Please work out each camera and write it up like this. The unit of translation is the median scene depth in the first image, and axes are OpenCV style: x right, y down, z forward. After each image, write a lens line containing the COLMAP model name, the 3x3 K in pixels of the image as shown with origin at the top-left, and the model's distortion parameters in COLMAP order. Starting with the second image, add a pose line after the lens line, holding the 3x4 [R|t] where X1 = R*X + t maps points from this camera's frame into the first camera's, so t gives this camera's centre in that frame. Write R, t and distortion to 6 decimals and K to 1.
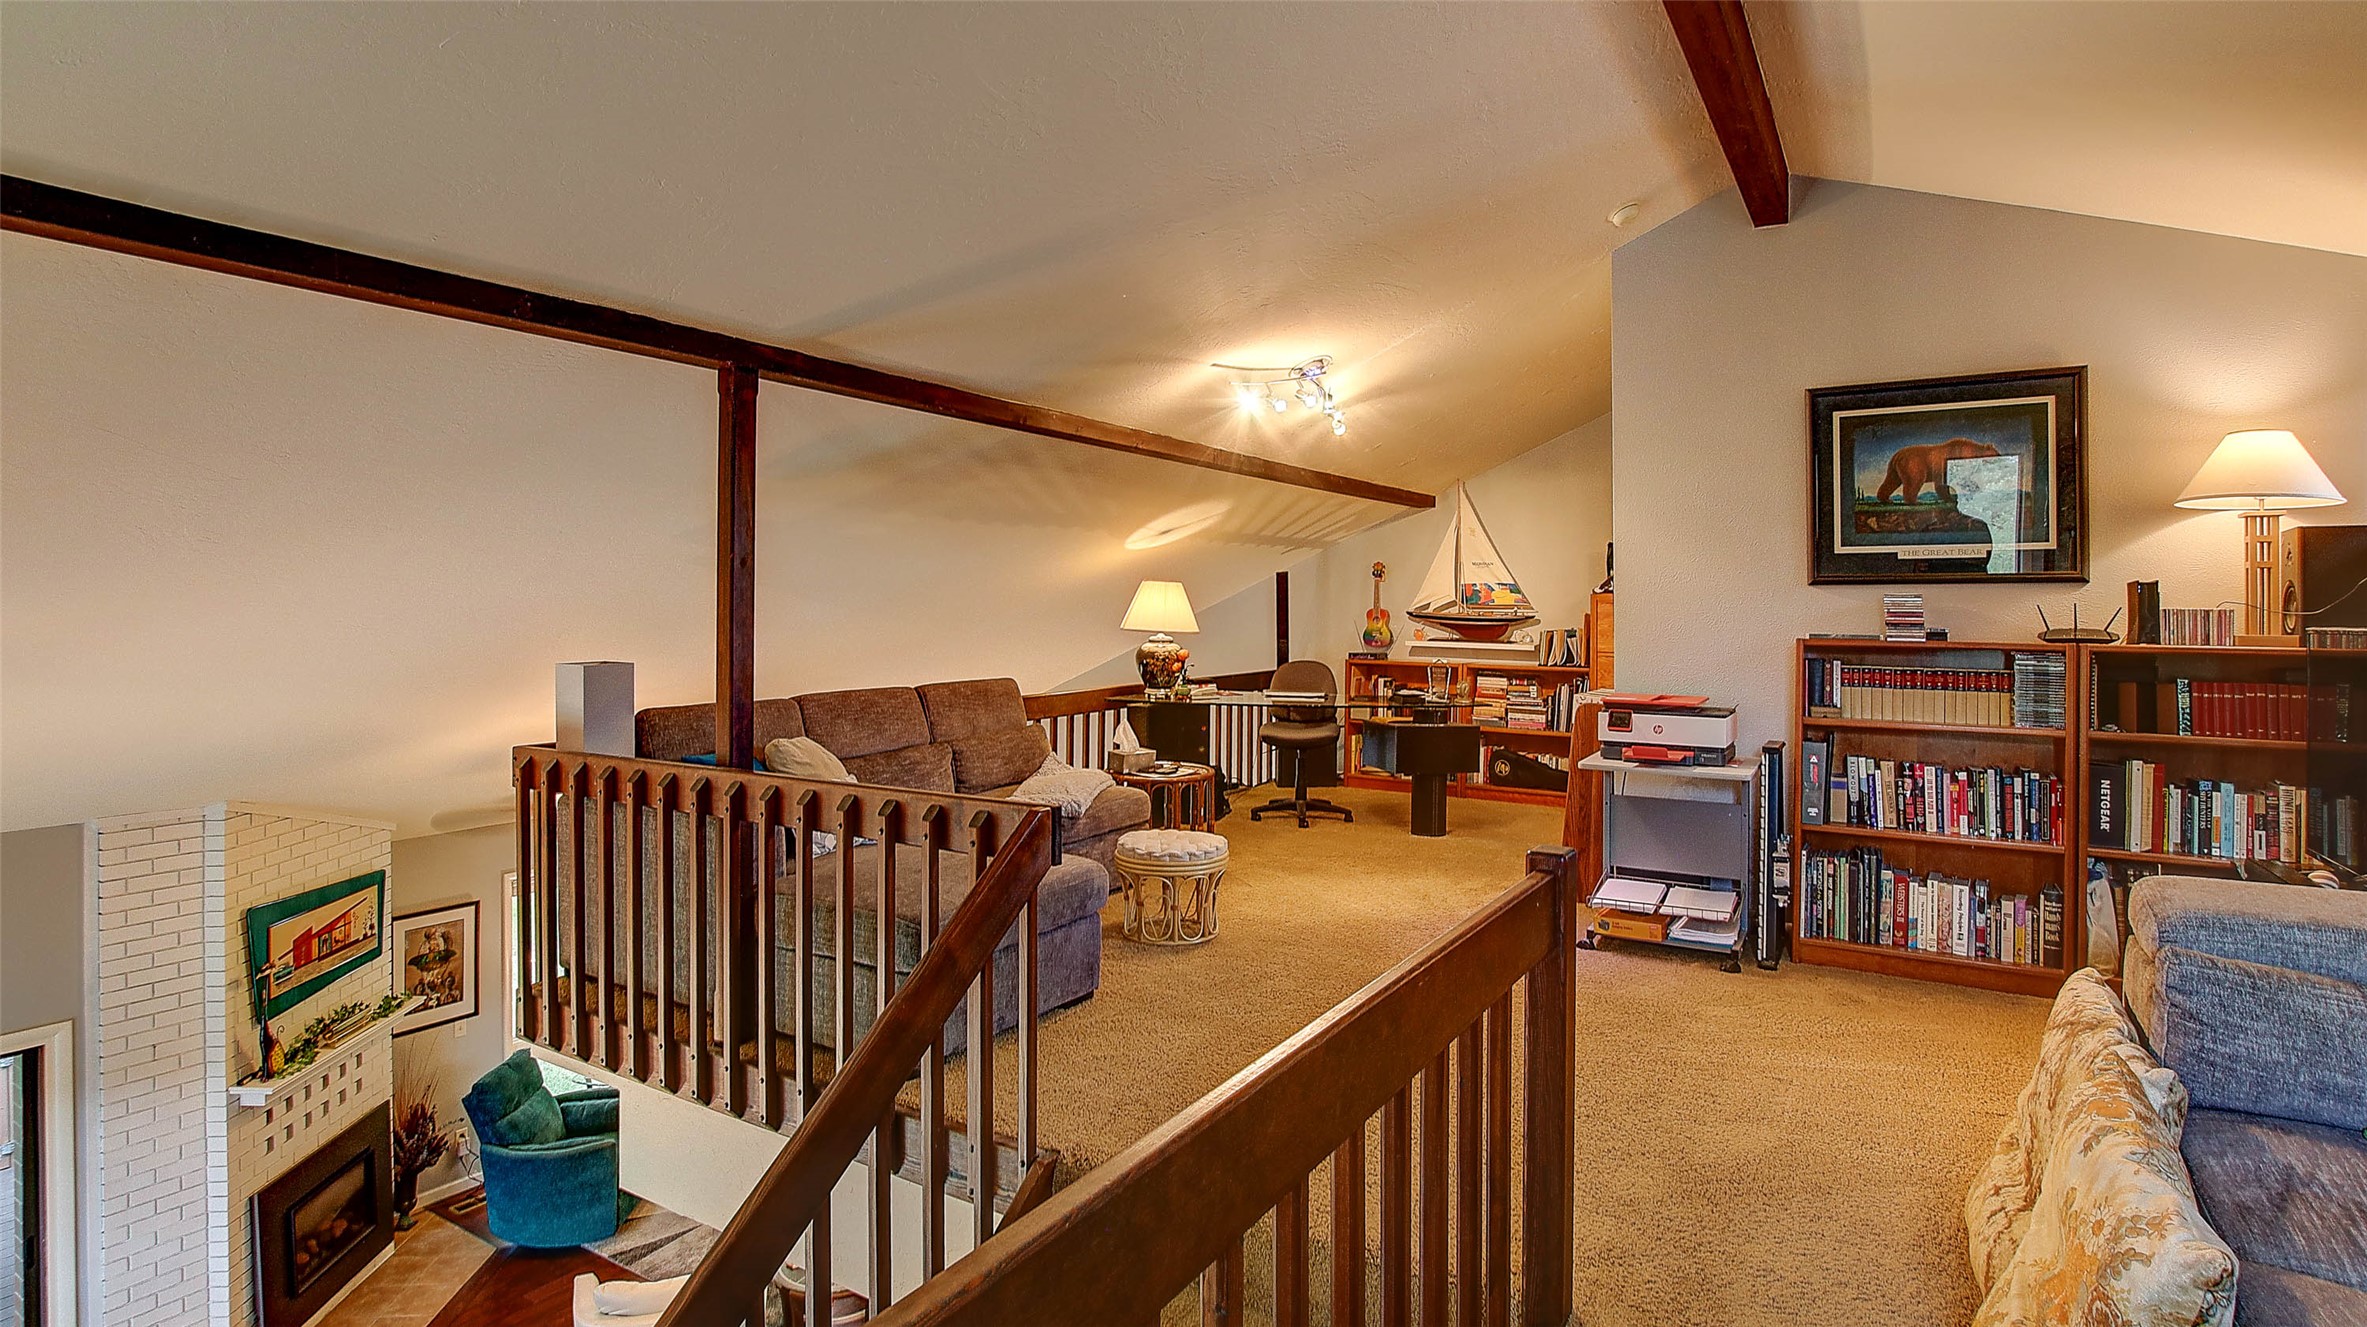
lens RADIAL K [[1168.3, 0, 1196.8], [0, 1168.3, 604.6], [0, 0, 1]] dist [-0.015500, -0.000213]
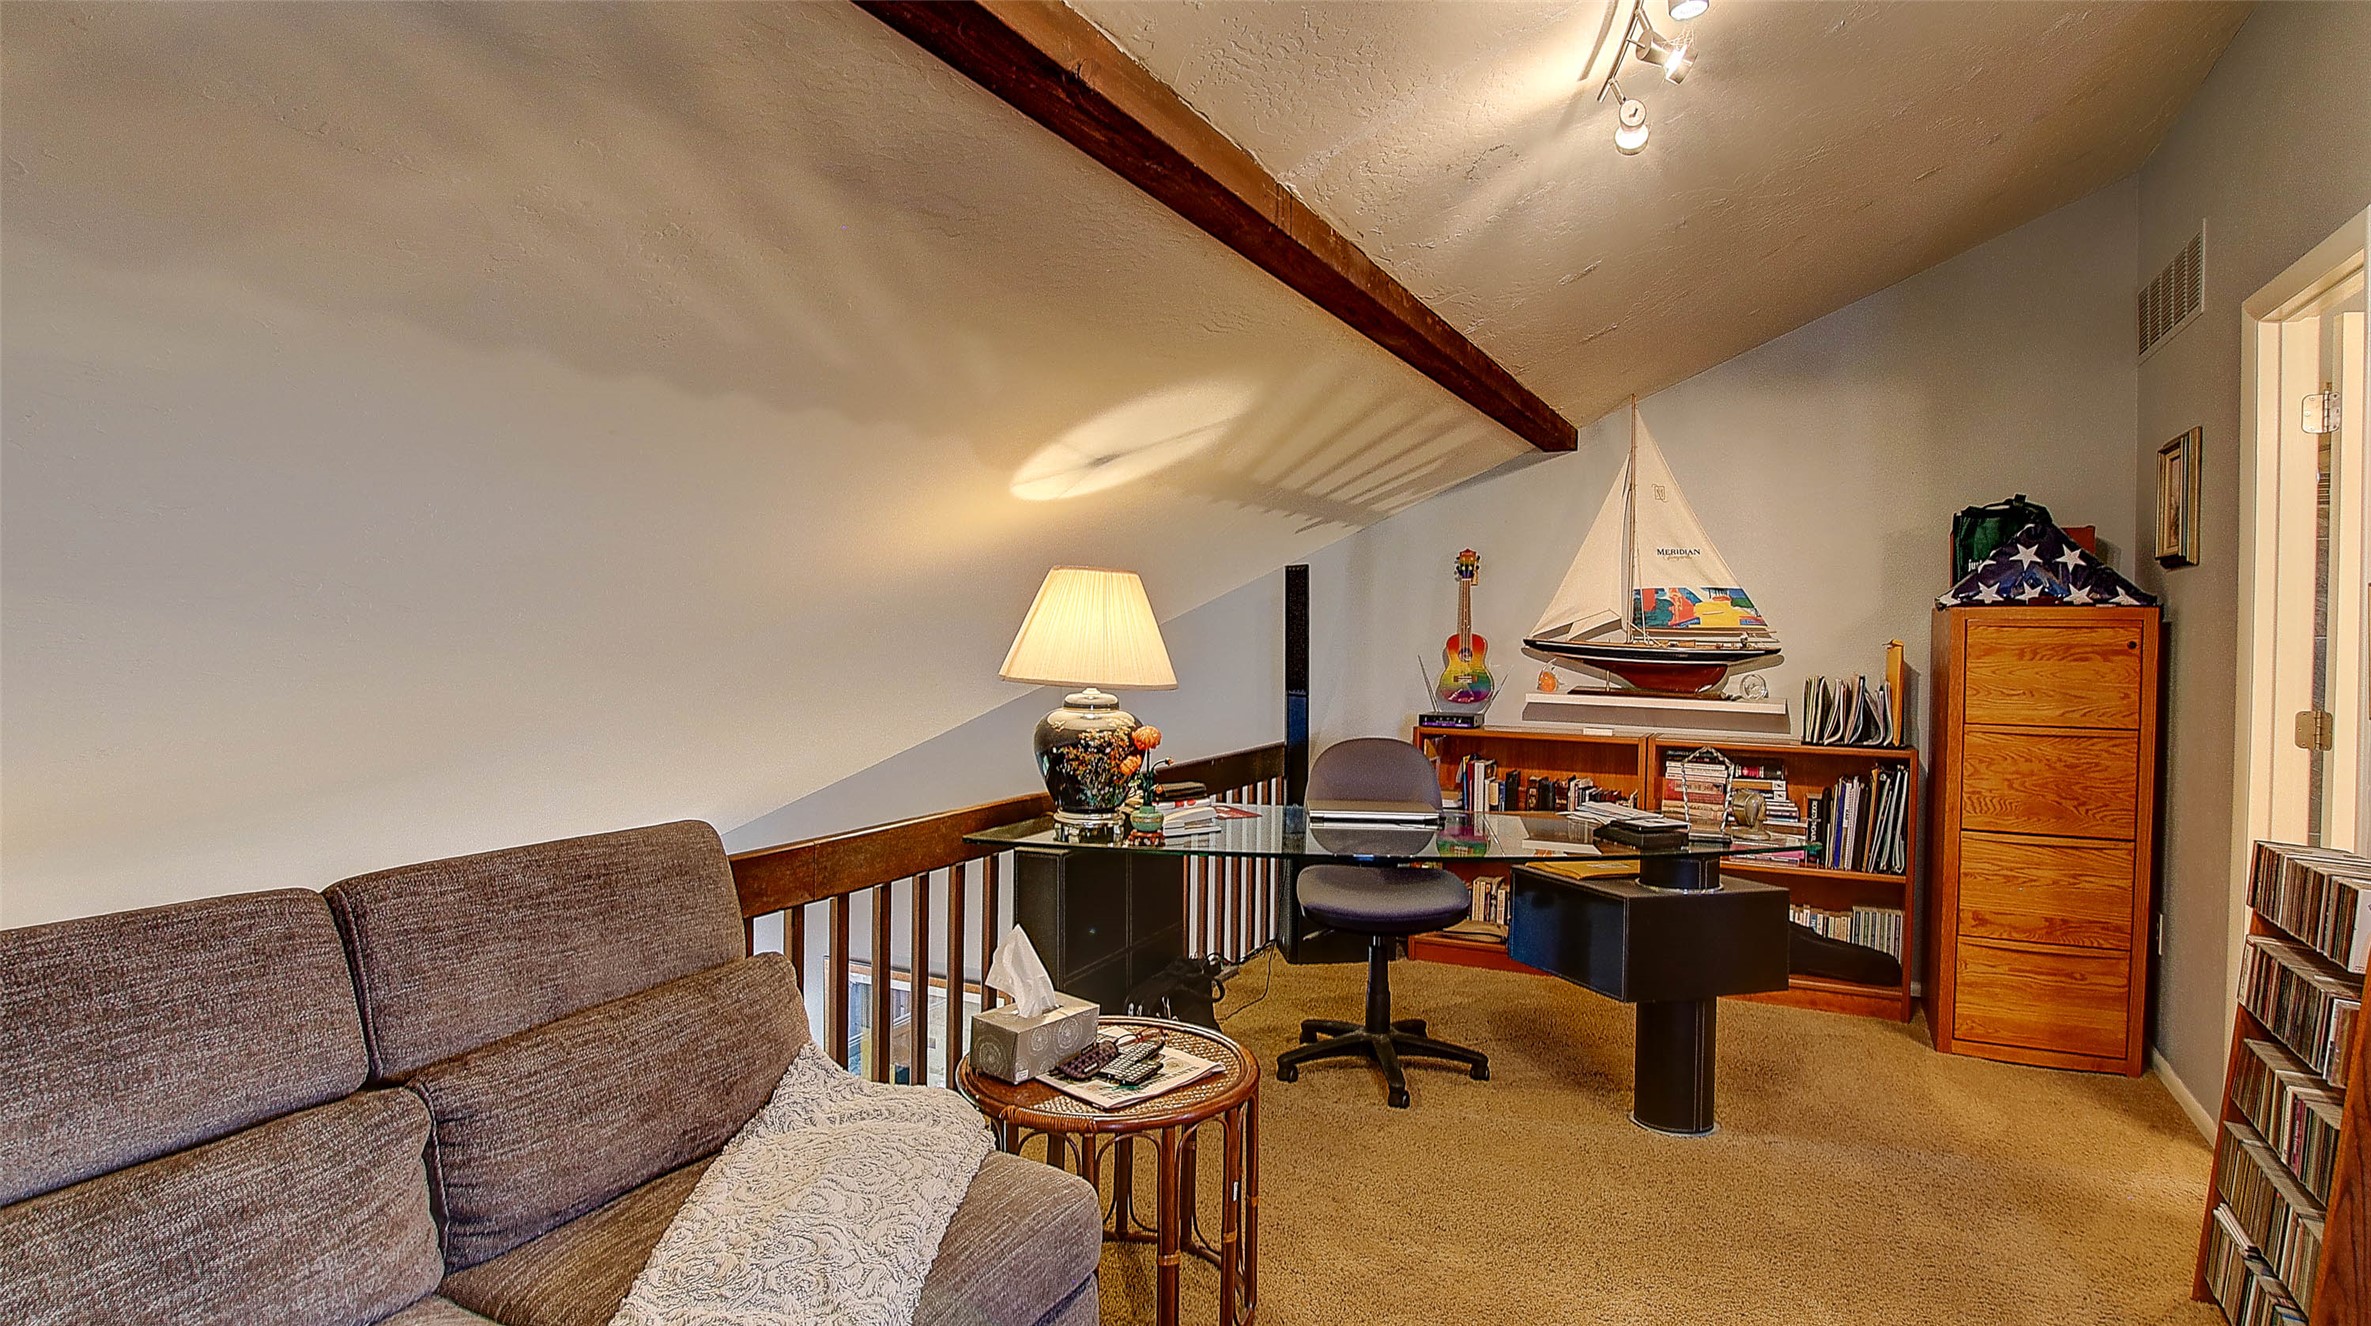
lens RADIAL K [[1277.9, 0, 1185.5], [0, 1277.9, 663.0], [0, 0, 1]] dist [0.000932, 0.000205]
pose [[0.996137, 0.001616, 0.087796, -0.035350], [-0.003980, 0.999634, 0.026753, 0.001692], [-0.087720, -0.026999, 0.995779, 0.478076]]
